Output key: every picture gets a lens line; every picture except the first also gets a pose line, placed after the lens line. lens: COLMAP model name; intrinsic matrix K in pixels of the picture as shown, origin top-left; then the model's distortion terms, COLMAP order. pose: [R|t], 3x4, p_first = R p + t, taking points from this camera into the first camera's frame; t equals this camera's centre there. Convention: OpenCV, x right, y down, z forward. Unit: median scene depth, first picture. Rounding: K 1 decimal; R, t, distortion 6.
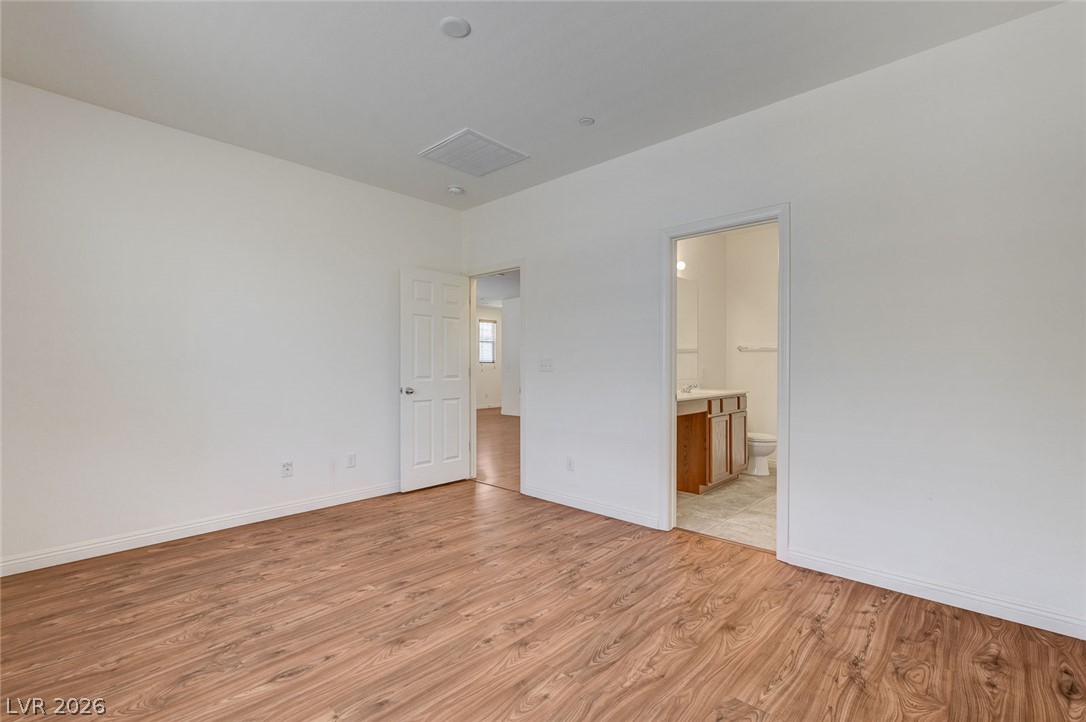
lens RADIAL K [[489.4, 0, 558.5], [0, 489.4, 364.5], [0, 0, 1]] dist [-0.000653, -0.000134]
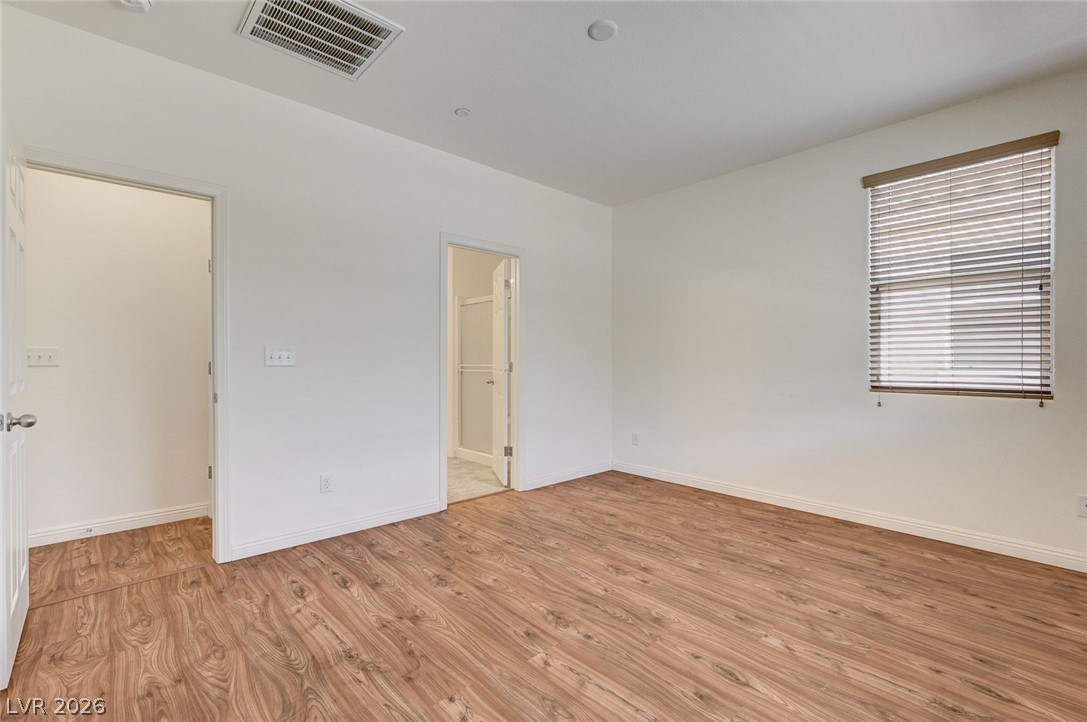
lens RADIAL K [[471.9, 0, 544.4], [0, 471.9, 367.9], [0, 0, 1]] dist [0.000149, 0.000041]
pose [[0.092747, -0.017277, 0.995540, -1.138969], [-0.002877, 0.999841, 0.017620, 0.008076], [-0.995686, -0.004499, 0.092682, 0.974637]]
